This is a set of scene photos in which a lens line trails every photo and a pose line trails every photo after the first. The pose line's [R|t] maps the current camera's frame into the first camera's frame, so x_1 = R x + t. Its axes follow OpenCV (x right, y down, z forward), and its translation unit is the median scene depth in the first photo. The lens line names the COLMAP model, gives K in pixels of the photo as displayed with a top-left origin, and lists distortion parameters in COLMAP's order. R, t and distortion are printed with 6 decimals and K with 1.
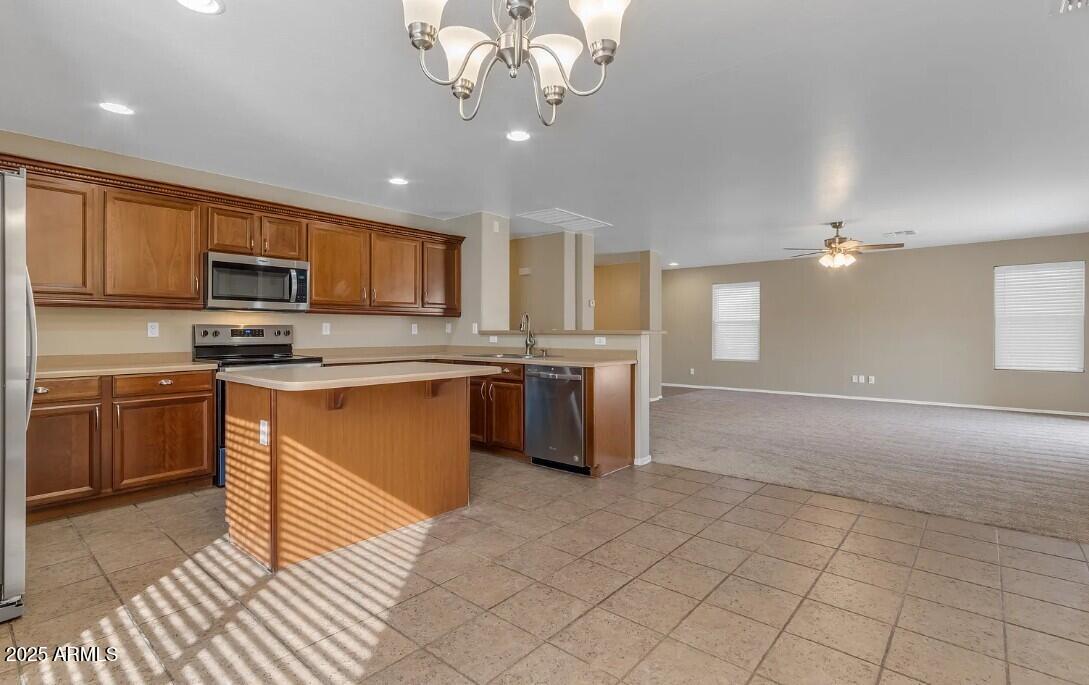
lens RADIAL K [[515.8, 0, 546.9], [0, 515.8, 331.3], [0, 0, 1]] dist [0.001585, -0.000400]
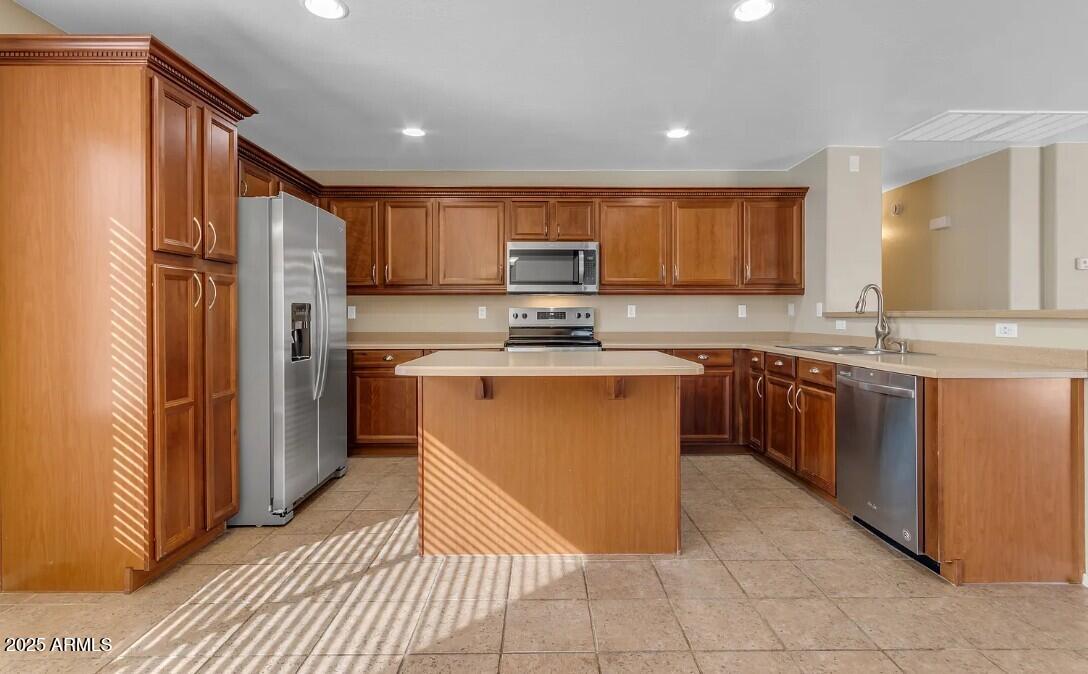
lens RADIAL K [[516.3, 0, 541.5], [0, 516.3, 317.4], [0, 0, 1]] dist [0.000572, 0.000039]
pose [[0.656047, 0.002964, -0.754714, 0.199860], [0.000691, 0.999990, 0.004529, 0.002443], [0.754720, -0.003493, 0.656038, 0.288553]]
